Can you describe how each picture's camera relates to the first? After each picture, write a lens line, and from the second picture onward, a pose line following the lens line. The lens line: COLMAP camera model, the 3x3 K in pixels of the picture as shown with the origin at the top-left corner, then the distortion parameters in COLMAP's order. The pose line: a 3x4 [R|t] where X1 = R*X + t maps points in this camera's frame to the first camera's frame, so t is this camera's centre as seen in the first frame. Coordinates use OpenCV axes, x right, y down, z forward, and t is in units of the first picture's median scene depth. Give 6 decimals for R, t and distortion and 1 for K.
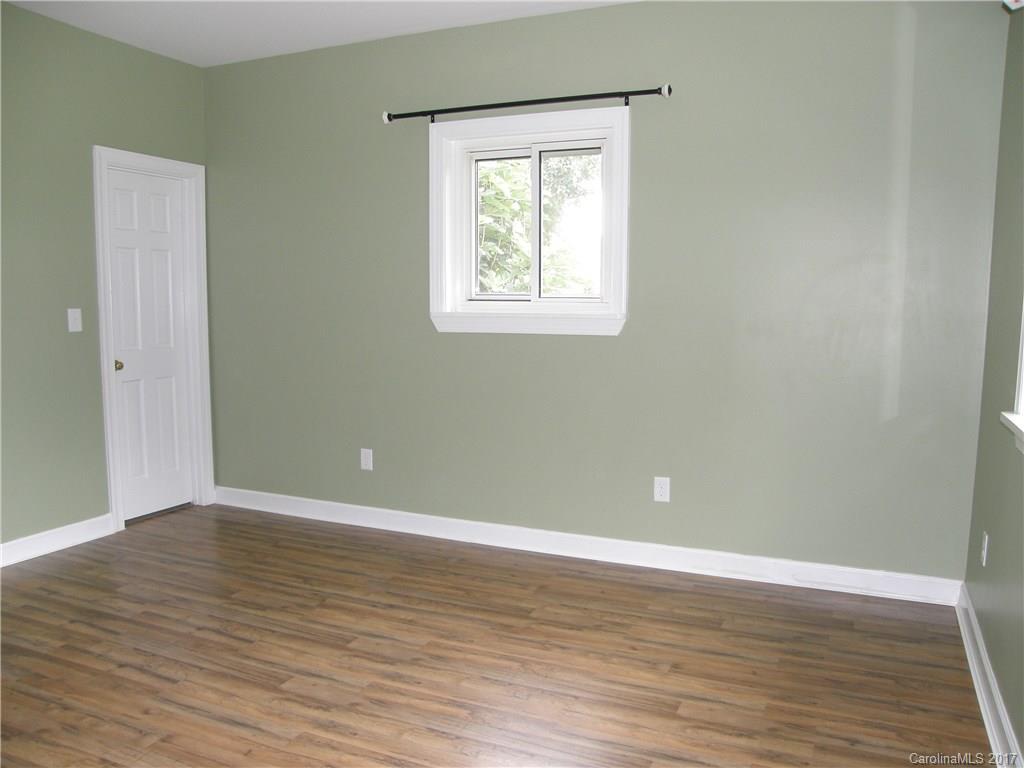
lens RADIAL K [[839.3, 0, 508.2], [0, 839.3, 385.6], [0, 0, 1]] dist [-0.083257, 0.013152]
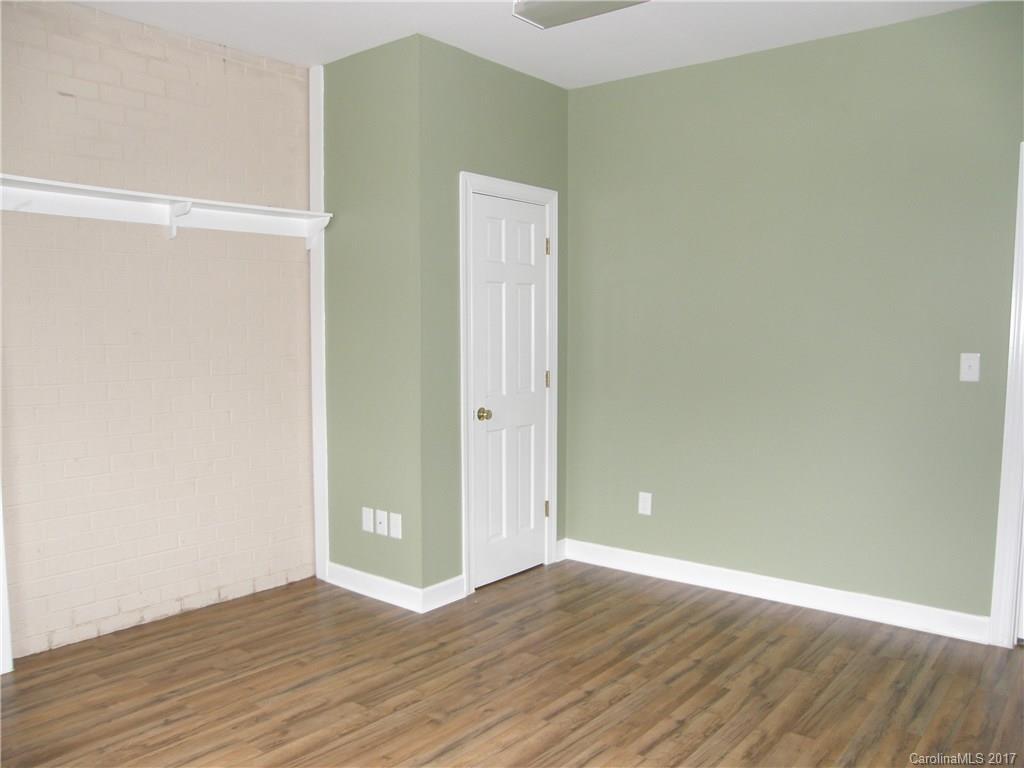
lens RADIAL K [[839.3, 0, 510.9], [0, 839.3, 380.1], [0, 0, 1]] dist [-0.083257, 0.013152]
pose [[-0.246881, 0.065486, -0.966831, 0.456274], [-0.110328, 0.989327, 0.095182, -0.115599], [0.962745, 0.130167, -0.237021, 0.931095]]
